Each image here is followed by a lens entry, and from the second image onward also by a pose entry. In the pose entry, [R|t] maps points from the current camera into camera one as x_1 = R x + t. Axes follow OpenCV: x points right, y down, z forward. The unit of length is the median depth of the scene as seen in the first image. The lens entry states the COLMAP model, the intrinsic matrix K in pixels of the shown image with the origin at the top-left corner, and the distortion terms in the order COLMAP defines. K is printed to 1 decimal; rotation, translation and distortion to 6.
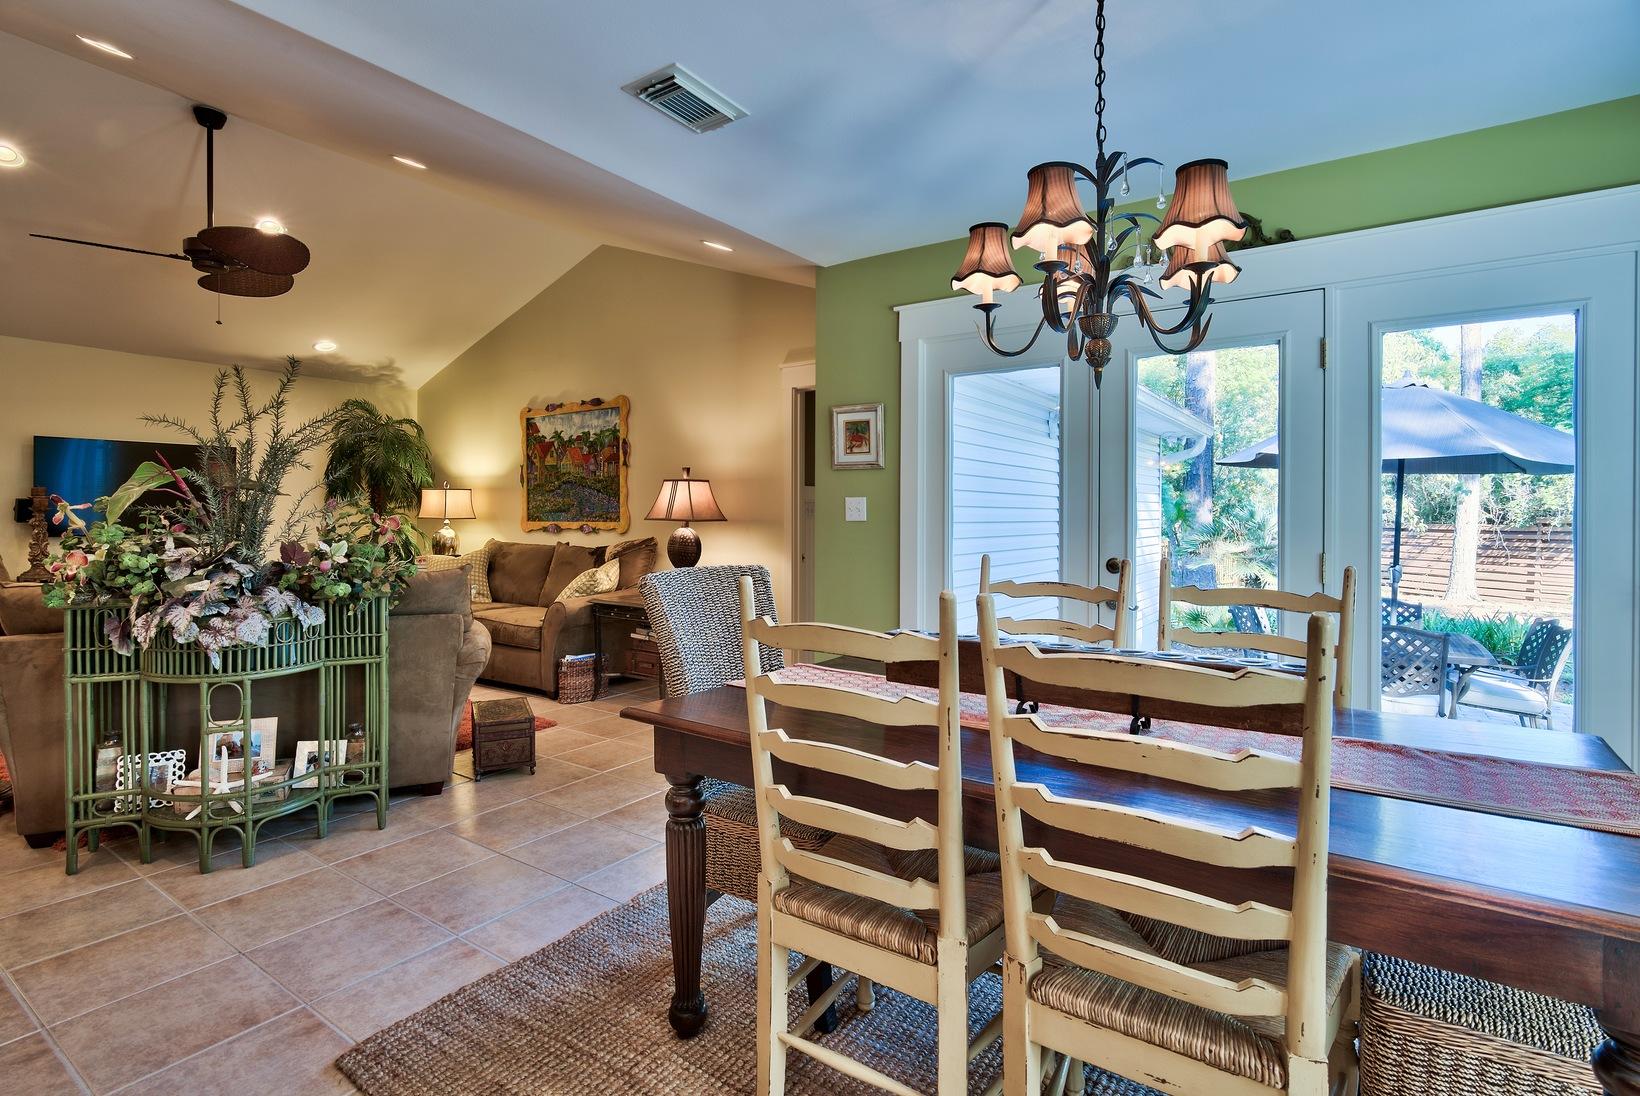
lens RADIAL K [[799.7, 0, 819.7], [0, 799.7, 531.5], [0, 0, 1]] dist [-0.001541, 0.000260]
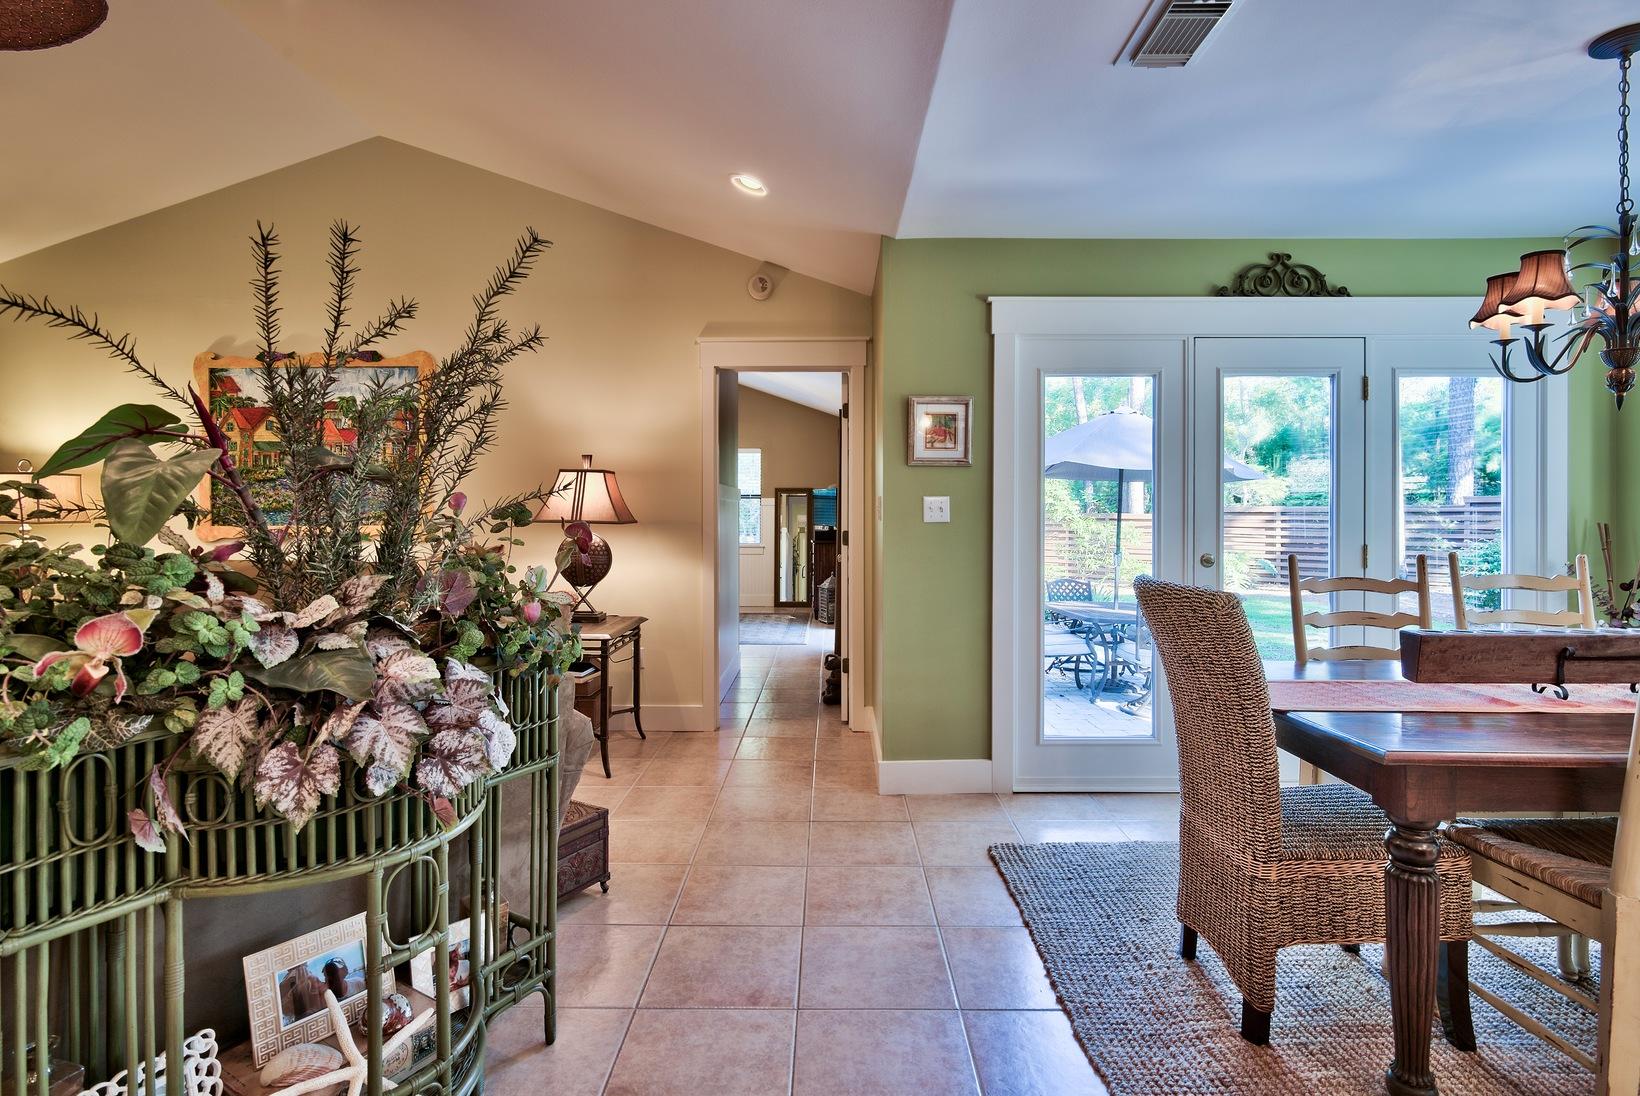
lens RADIAL K [[799.7, 0, 825.7], [0, 799.7, 521.2], [0, 0, 1]] dist [-0.001541, 0.000260]
pose [[0.824087, -0.009882, 0.566376, -0.608824], [0.014024, 0.999897, -0.002959, -0.013555], [-0.566289, 0.010382, 0.824141, 0.327071]]
